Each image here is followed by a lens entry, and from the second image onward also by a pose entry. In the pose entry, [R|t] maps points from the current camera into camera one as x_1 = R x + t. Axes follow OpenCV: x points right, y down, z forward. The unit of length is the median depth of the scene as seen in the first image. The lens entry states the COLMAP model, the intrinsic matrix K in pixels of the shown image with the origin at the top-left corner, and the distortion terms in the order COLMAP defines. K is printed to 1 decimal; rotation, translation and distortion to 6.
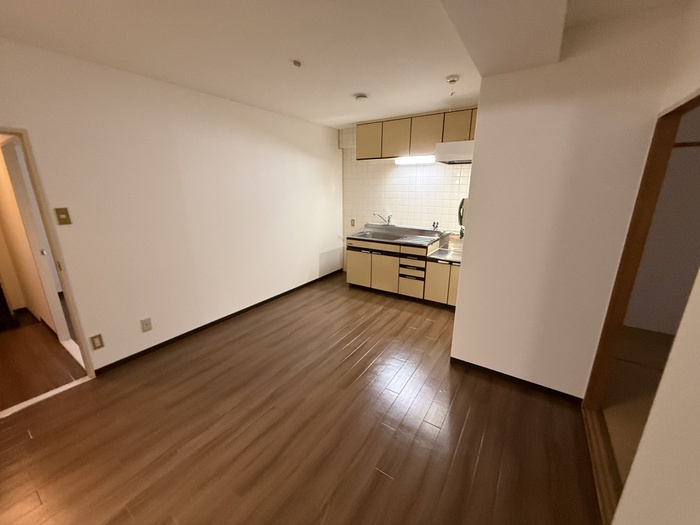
lens RADIAL K [[282.1, 0, 350.0], [0, 282.1, 262.5], [0, 0, 1]] dist [0.000109, 0.000003]
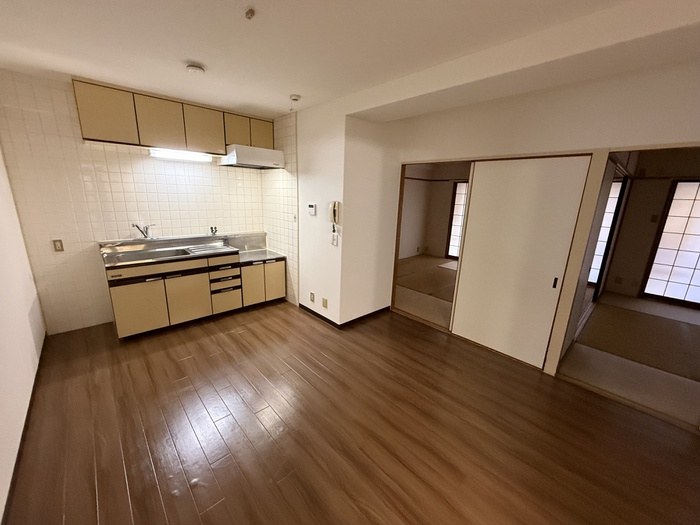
lens RADIAL K [[278.8, 0, 348.4], [0, 278.8, 261.3], [0, 0, 1]] dist [-0.000261, -0.000080]
pose [[0.234006, -0.223720, 0.946145, -0.505511], [0.220297, 0.960054, 0.172524, -0.101020], [-0.946948, 0.168062, 0.273943, 0.376475]]
